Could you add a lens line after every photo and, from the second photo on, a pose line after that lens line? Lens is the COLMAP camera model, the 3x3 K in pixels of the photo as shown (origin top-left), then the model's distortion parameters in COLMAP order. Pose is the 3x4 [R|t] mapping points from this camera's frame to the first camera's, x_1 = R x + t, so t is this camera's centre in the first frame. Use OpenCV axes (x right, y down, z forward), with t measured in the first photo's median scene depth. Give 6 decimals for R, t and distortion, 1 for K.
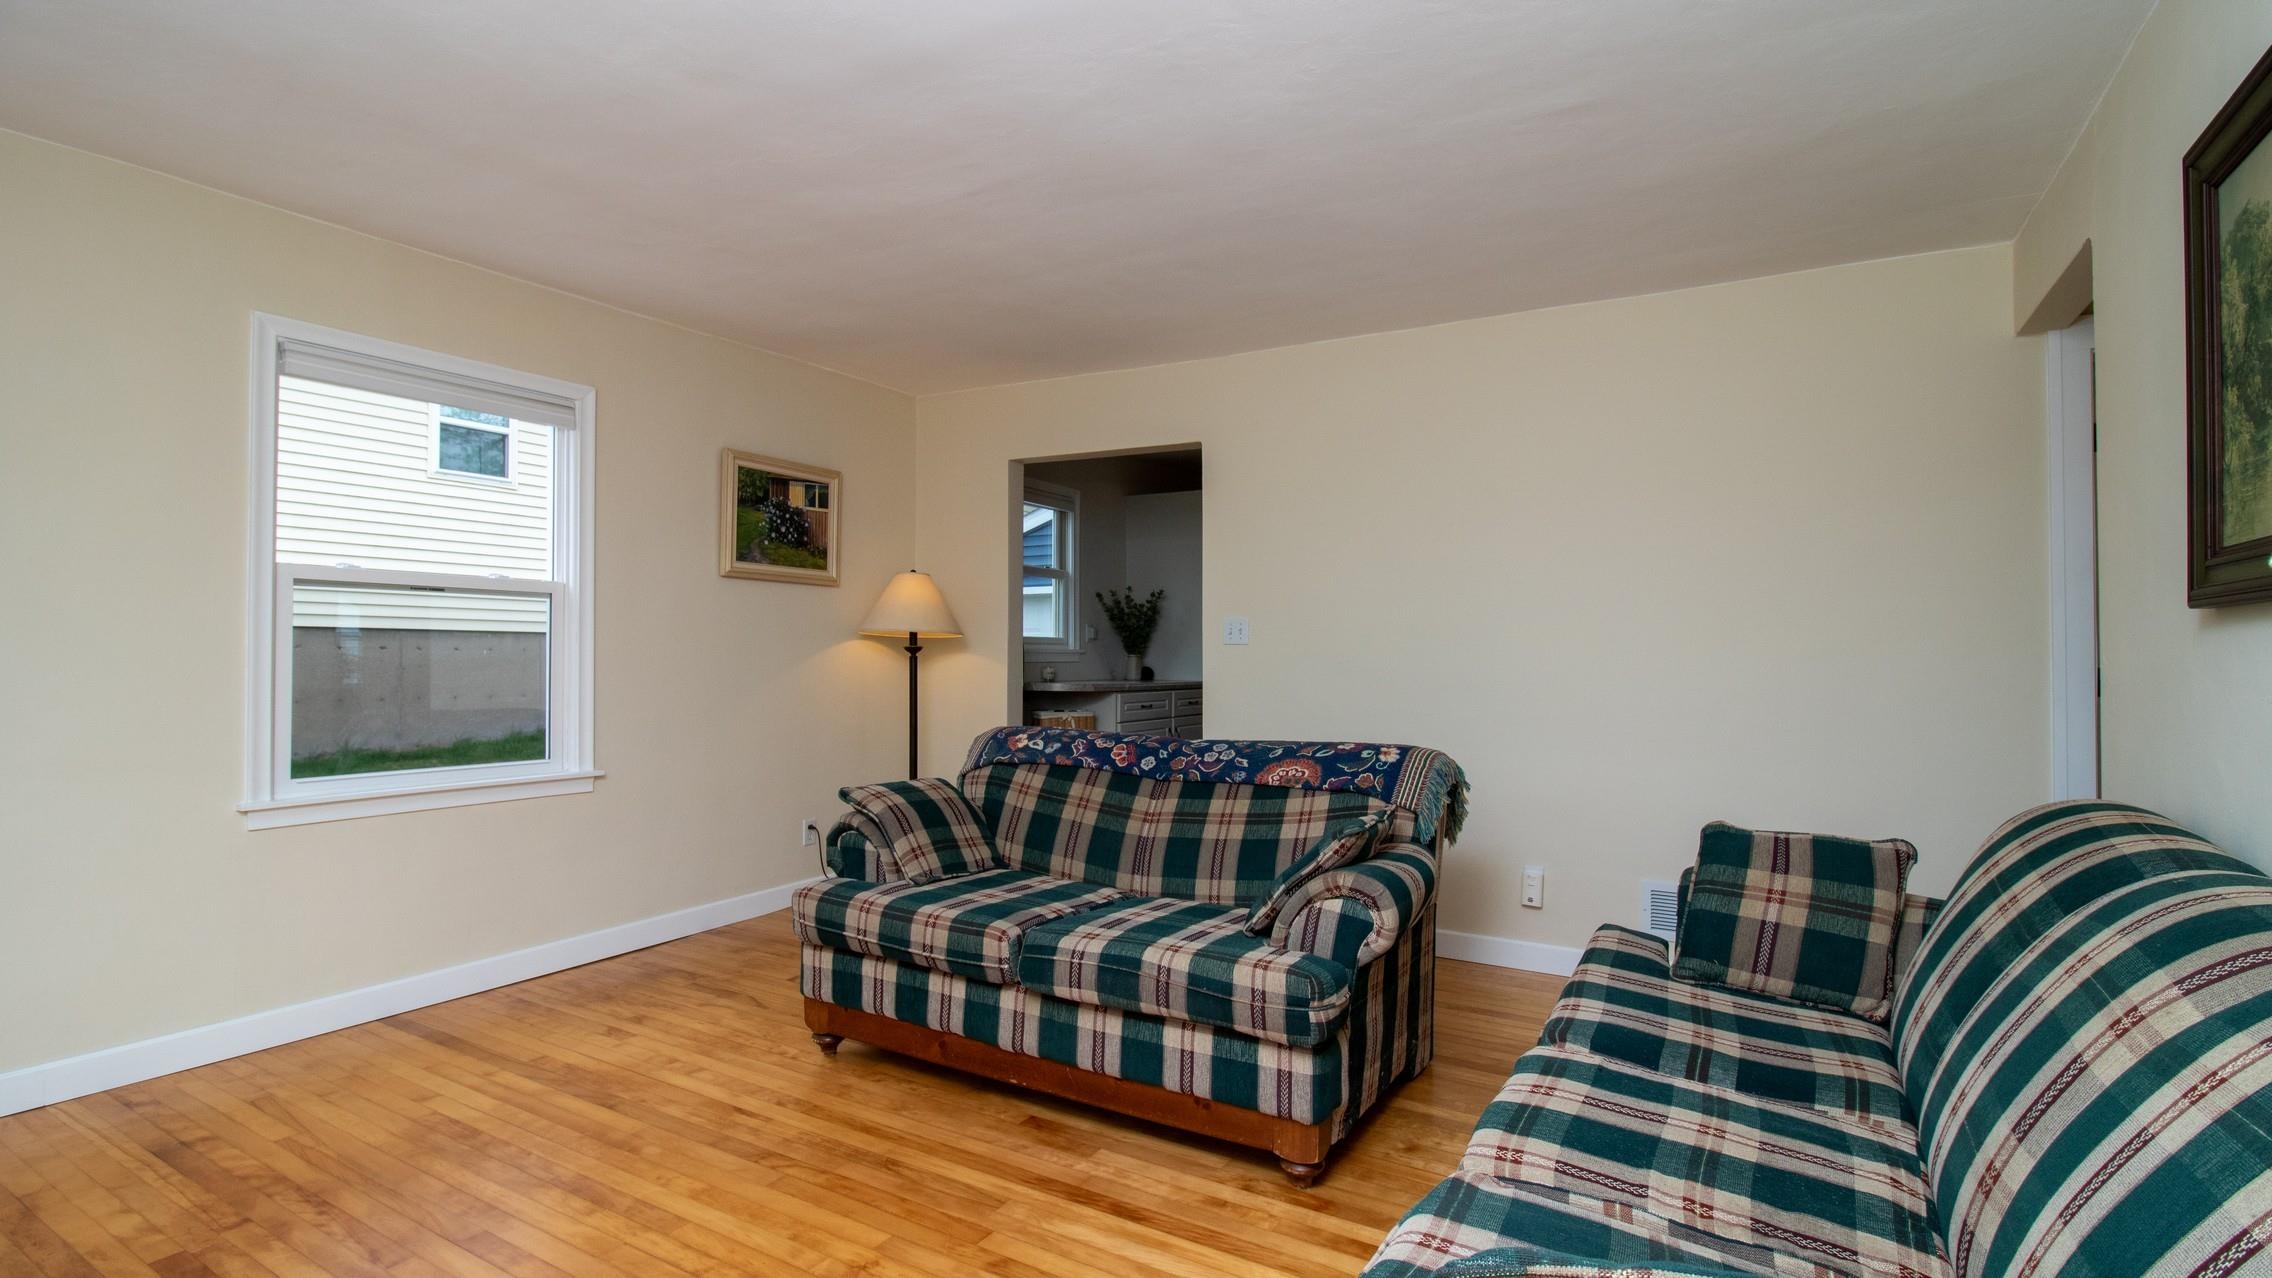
lens RADIAL K [[1060.9, 0, 1142.3], [0, 1060.9, 644.5], [0, 0, 1]] dist [-0.012717, -0.001049]
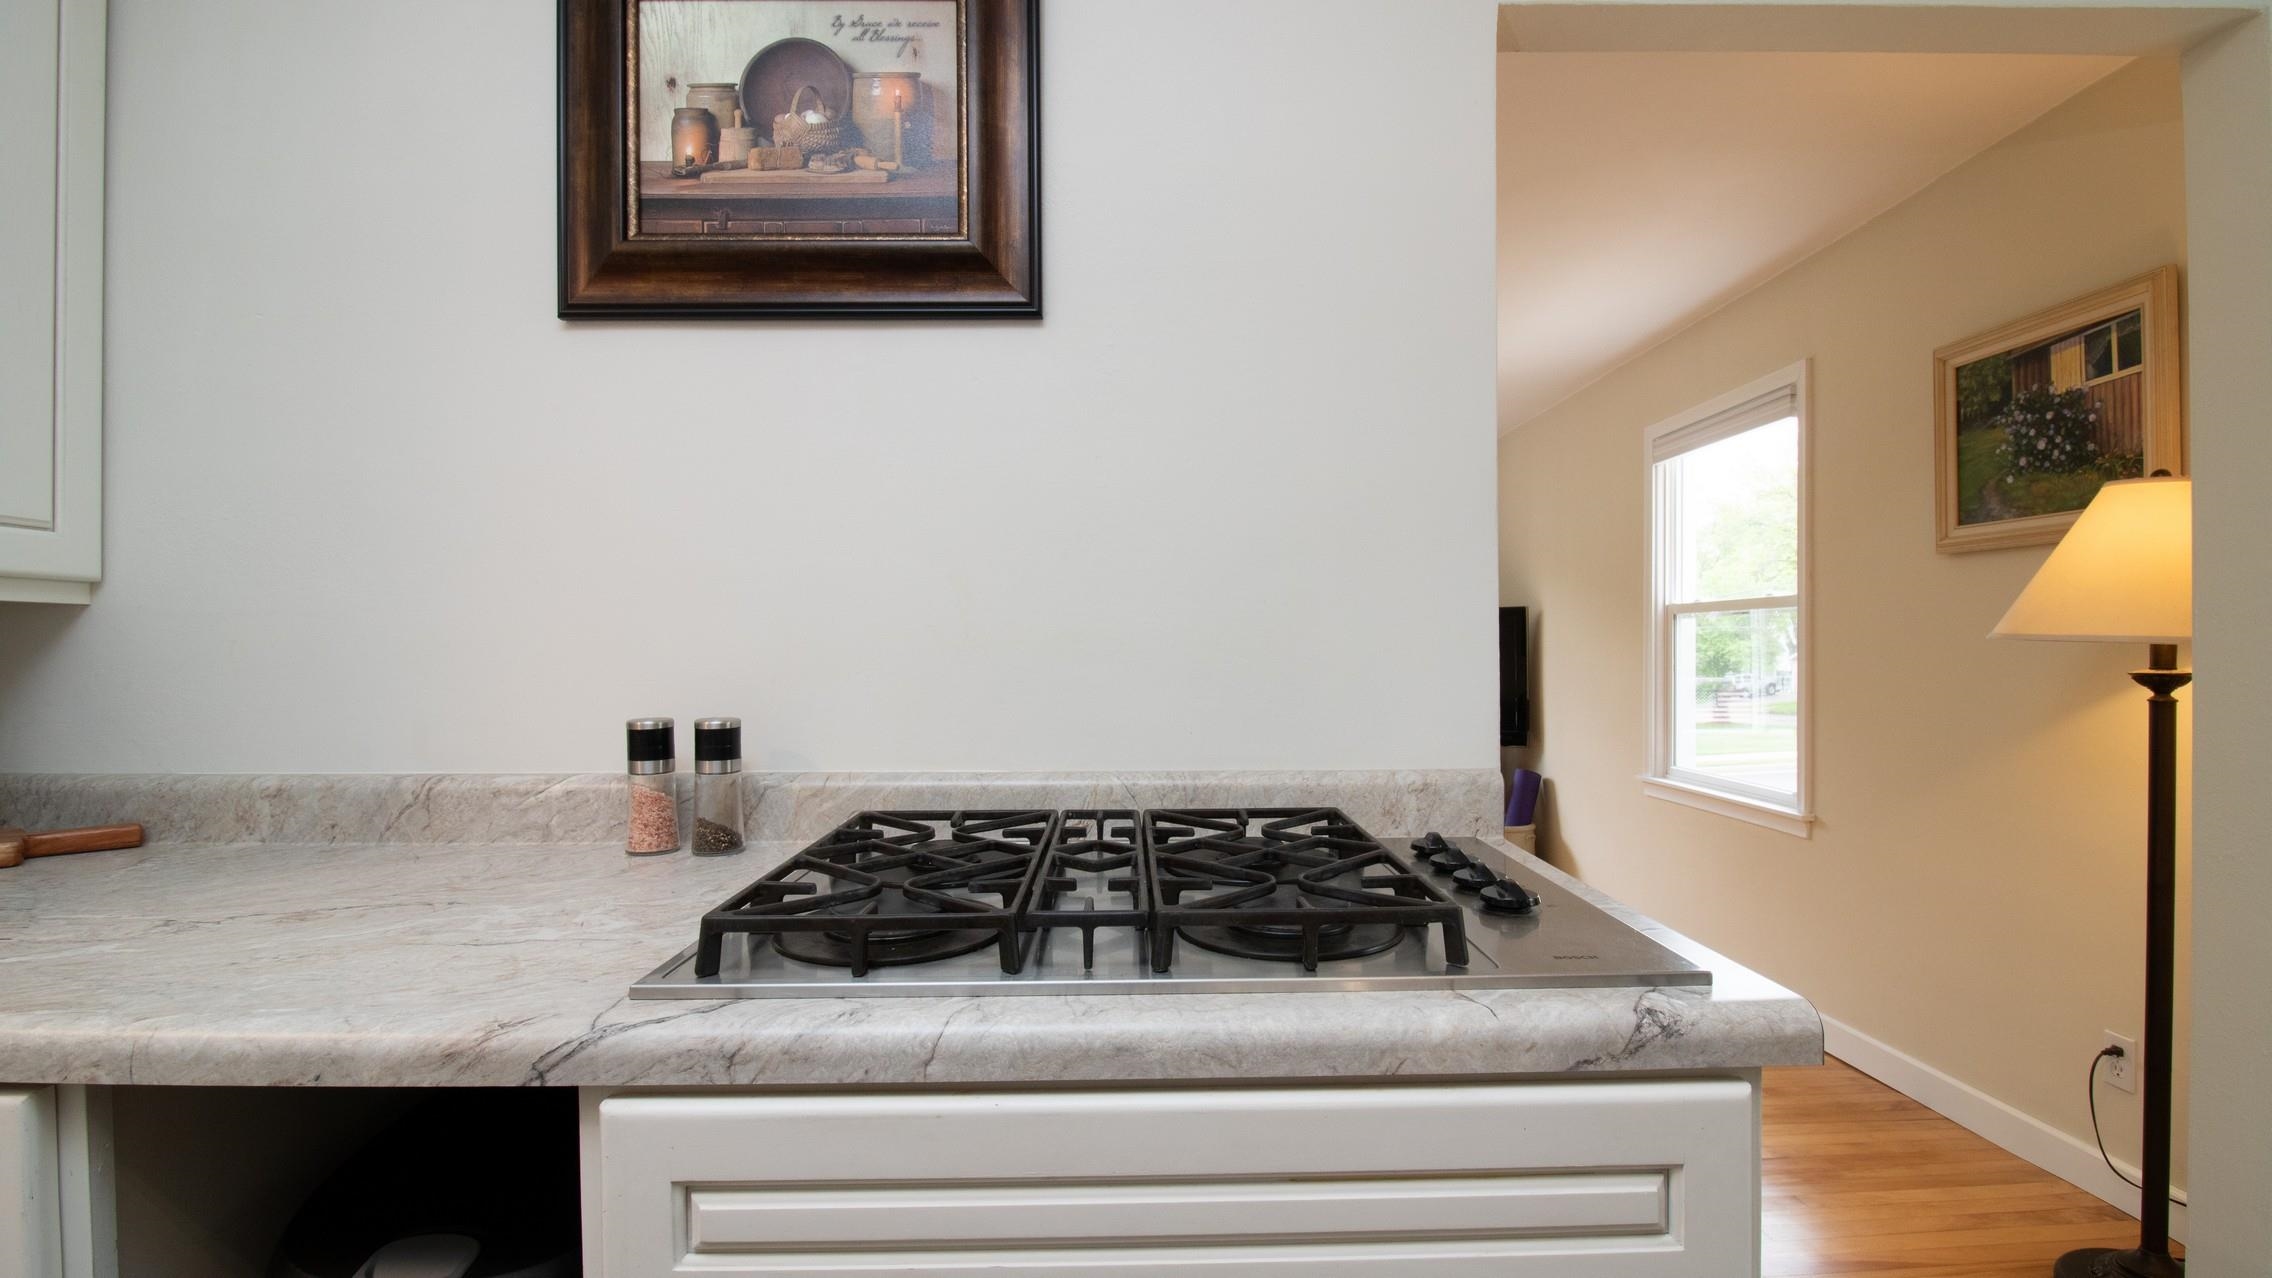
lens RADIAL K [[1060.9, 0, 1155.7], [0, 1060.9, 645.9], [0, 0, 1]] dist [-0.012717, -0.001049]
pose [[-0.842715, -0.003077, -0.538351, 0.309380], [0.004385, 0.999911, -0.012579, -0.004829], [0.538342, -0.012961, -0.842627, 1.206674]]
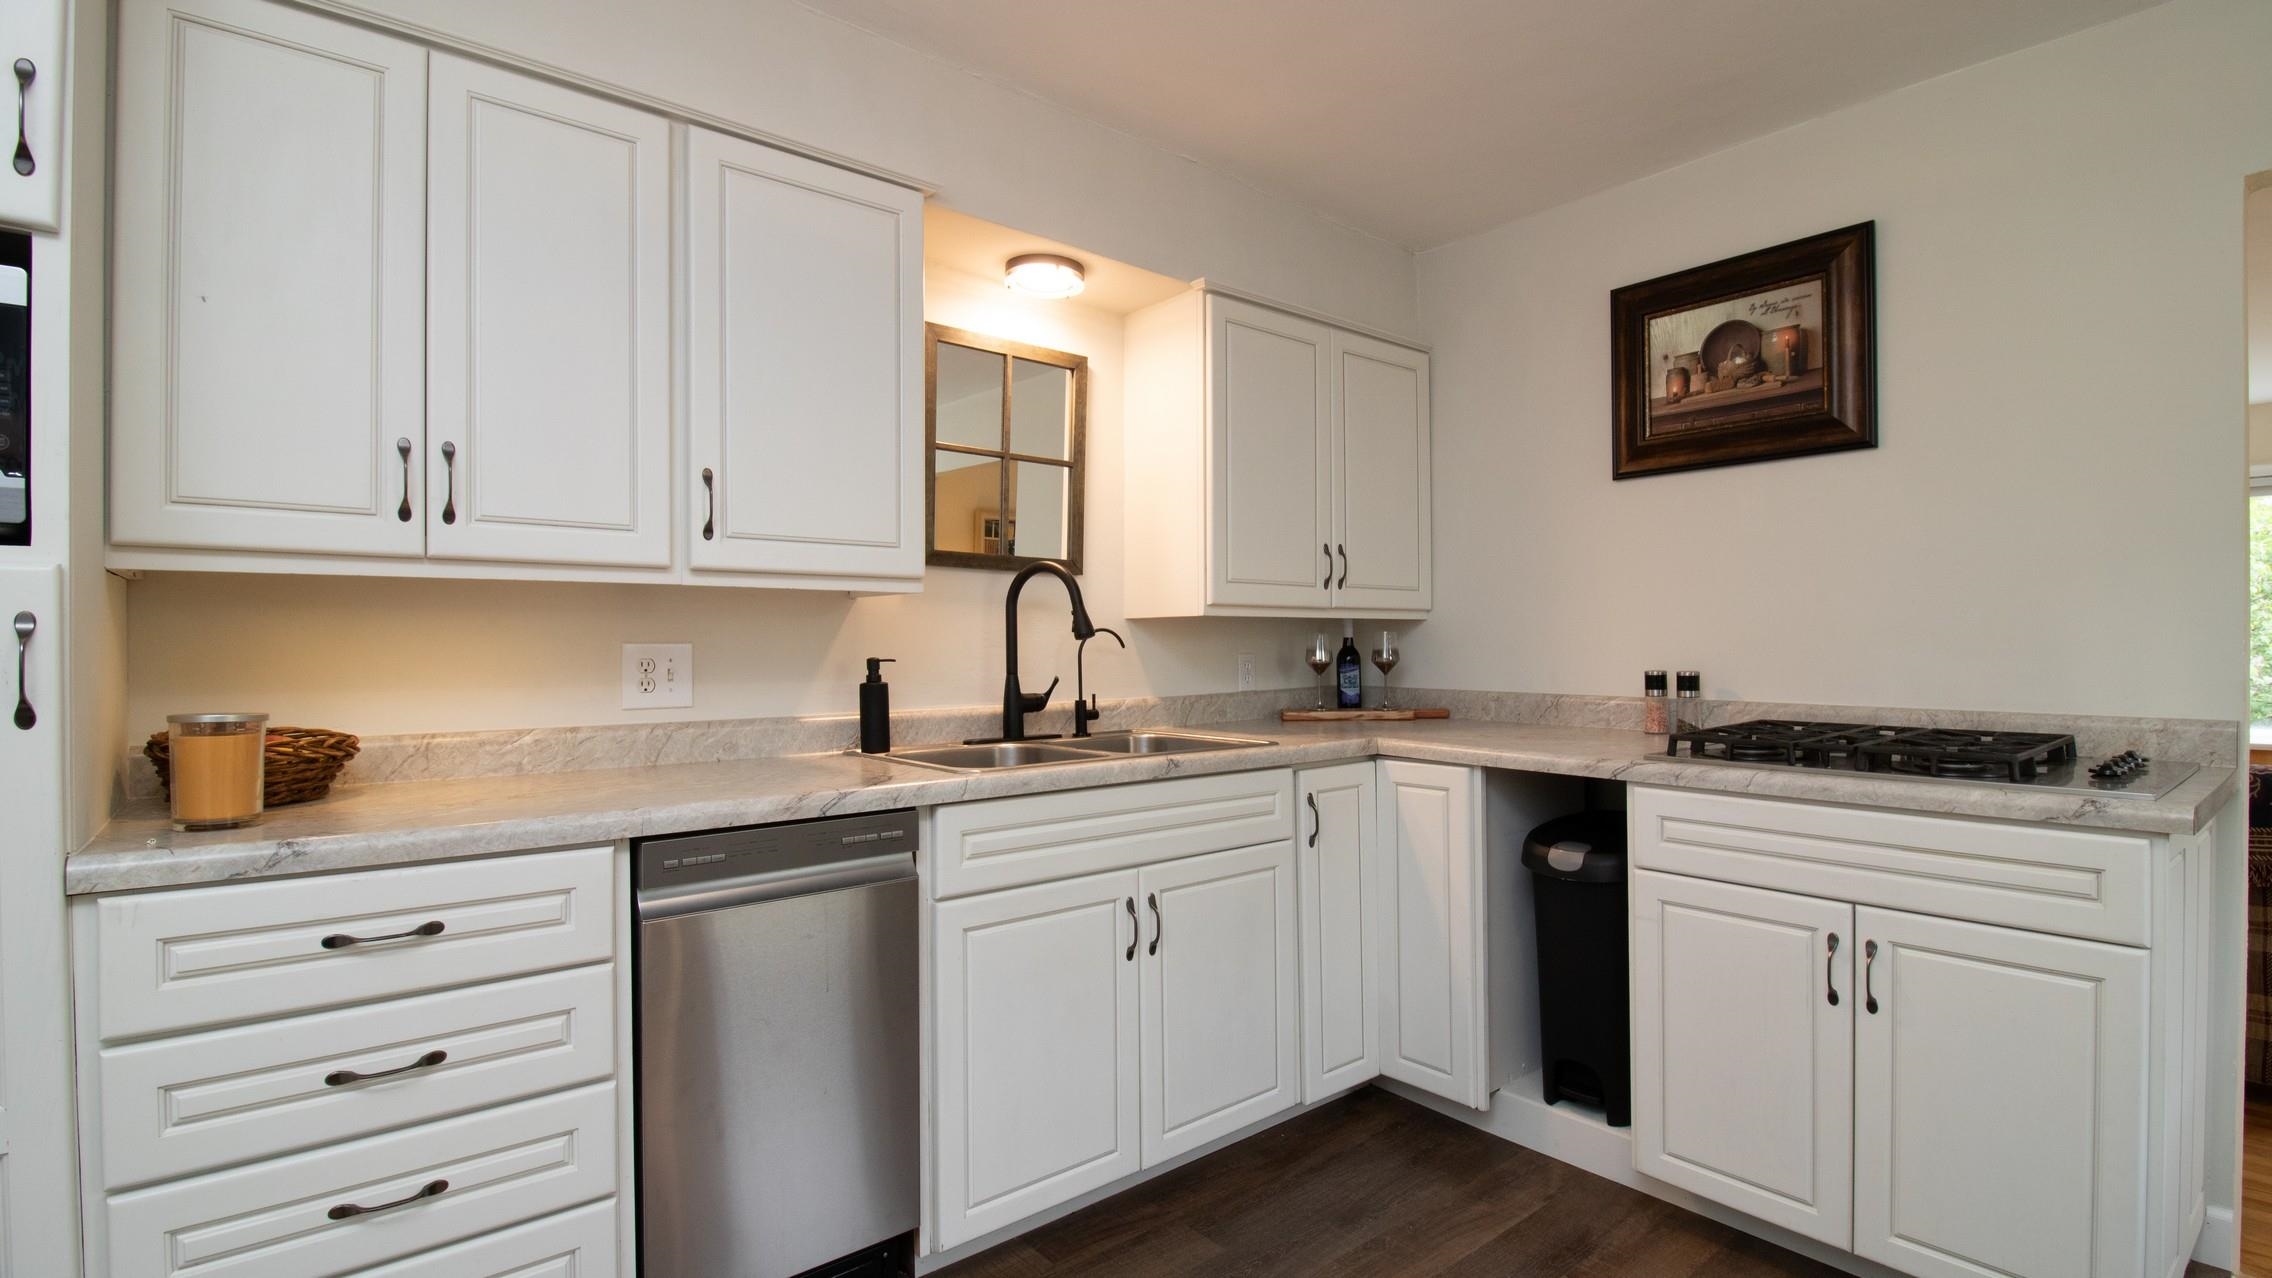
lens RADIAL K [[1060.9, 0, 1154.0], [0, 1060.9, 636.2], [0, 0, 1]] dist [-0.012717, -0.001049]
pose [[-0.944374, -0.003858, 0.328851, 0.493933], [-0.007436, 0.999926, -0.009624, 0.018074], [-0.328789, -0.011534, -0.944333, 3.151350]]
